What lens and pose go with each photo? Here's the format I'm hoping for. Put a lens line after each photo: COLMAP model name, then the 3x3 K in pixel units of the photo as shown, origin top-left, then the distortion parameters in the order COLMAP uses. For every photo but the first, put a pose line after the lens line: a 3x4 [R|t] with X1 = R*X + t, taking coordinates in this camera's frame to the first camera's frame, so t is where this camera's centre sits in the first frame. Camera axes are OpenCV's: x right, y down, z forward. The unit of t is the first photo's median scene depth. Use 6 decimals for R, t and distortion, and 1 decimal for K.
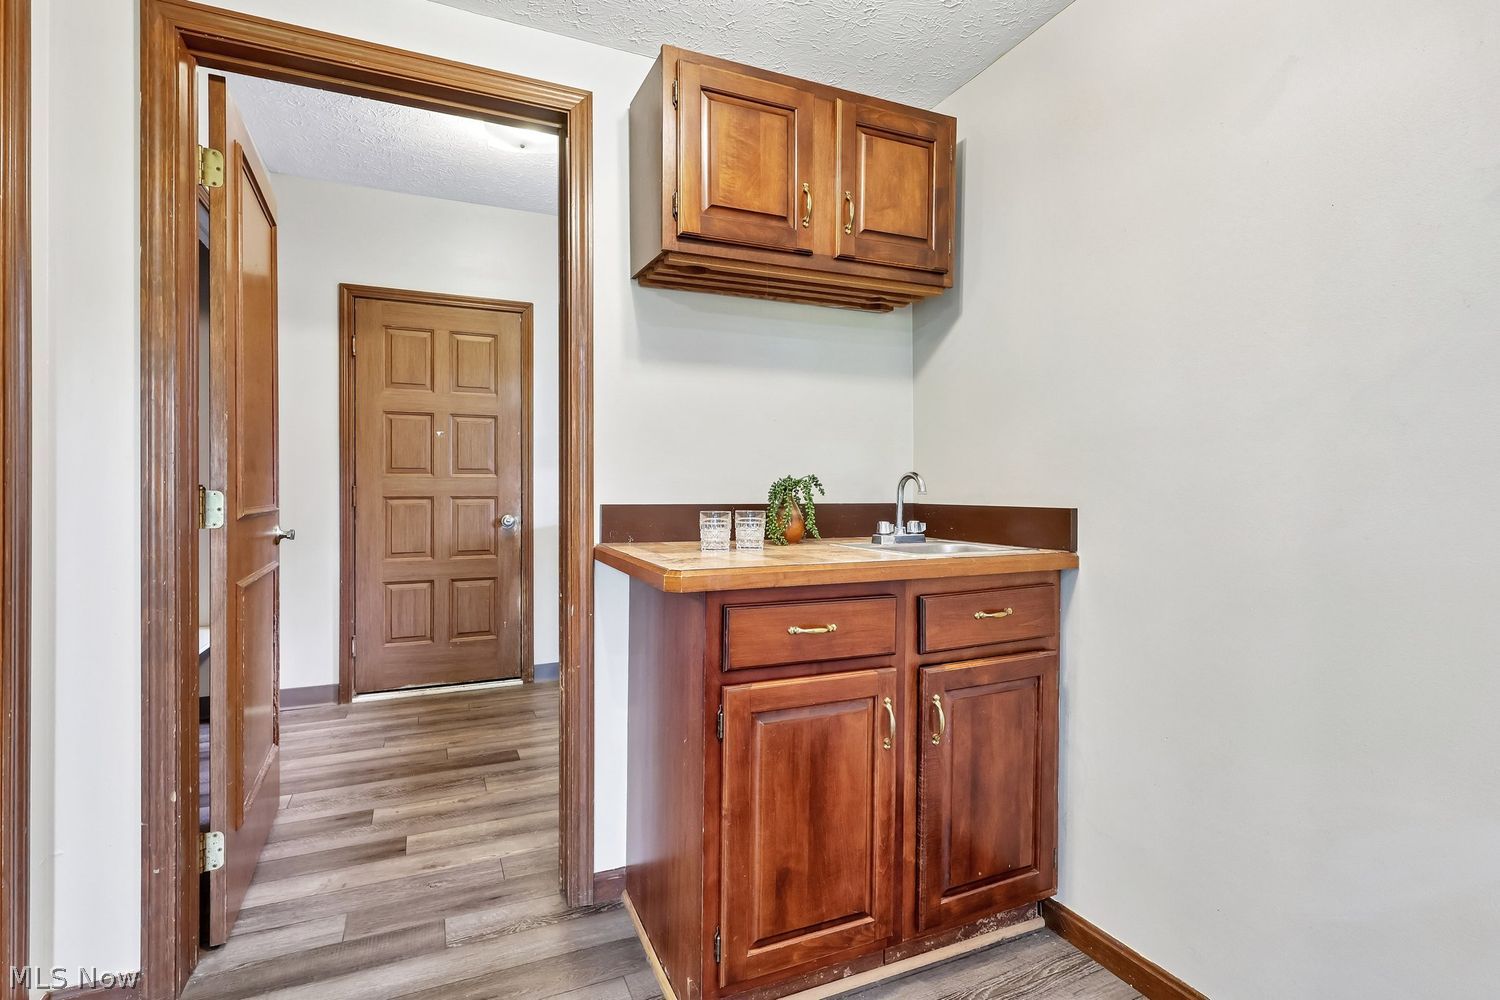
lens RADIAL K [[715.0, 0, 740.3], [0, 715.0, 483.5], [0, 0, 1]] dist [-0.002233, -0.000276]
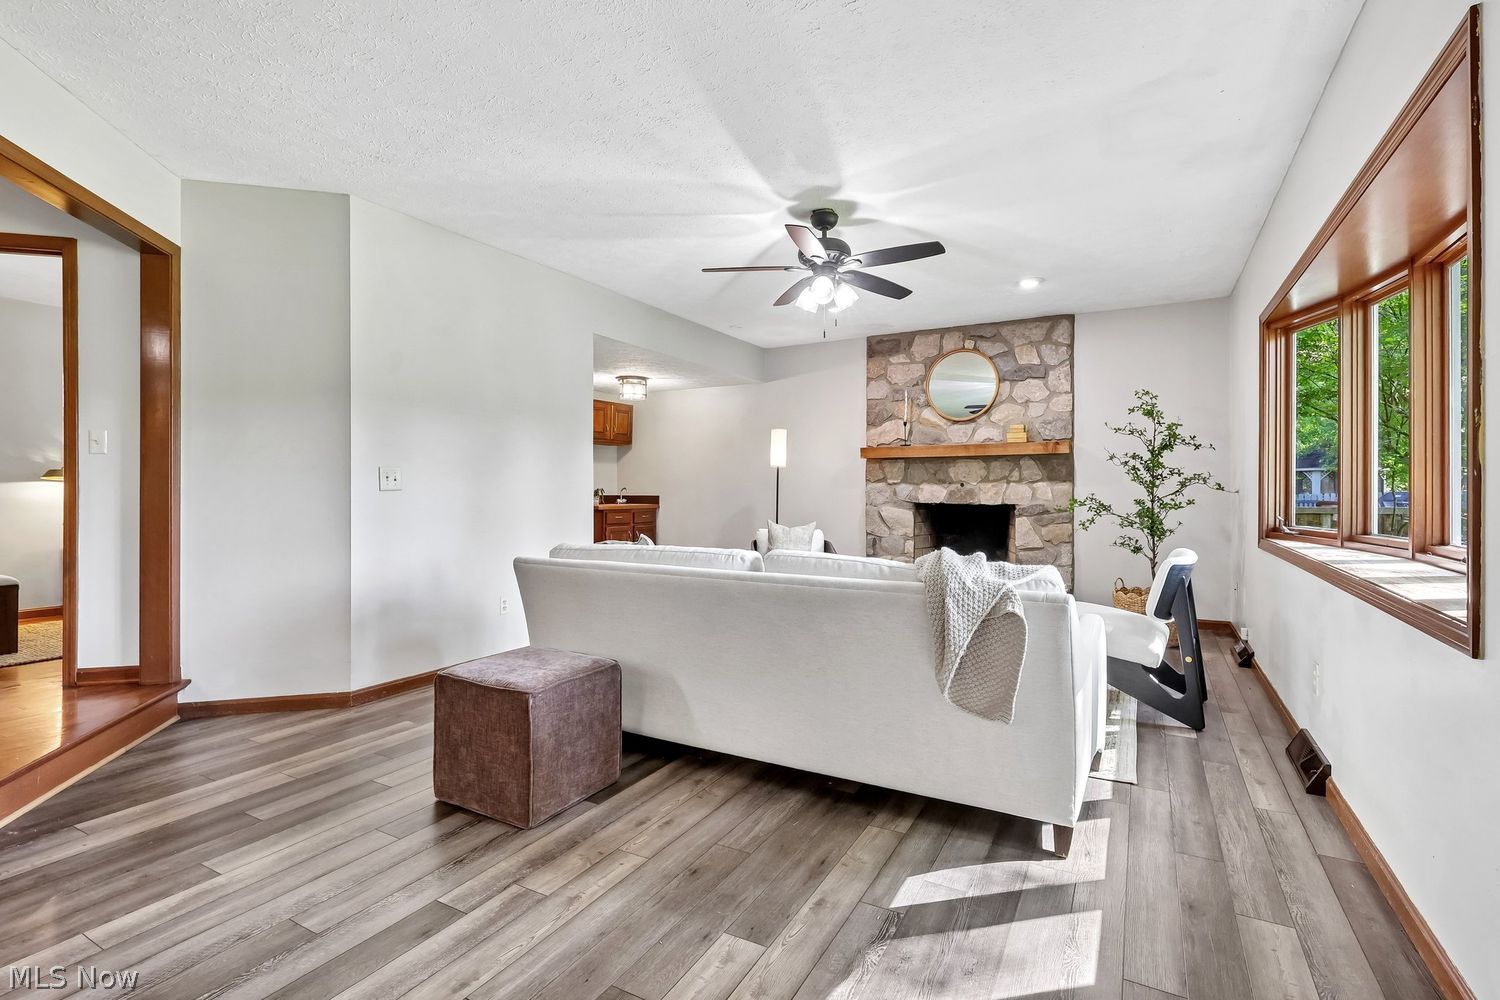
lens RADIAL K [[715.0, 0, 740.3], [0, 715.0, 483.5], [0, 0, 1]] dist [-0.002233, -0.000276]
pose [[0.806248, 0.002453, 0.591573, -1.744833], [0.003509, 0.999954, -0.008928, -0.000705], [-0.591568, 0.009274, 0.806202, -2.891038]]
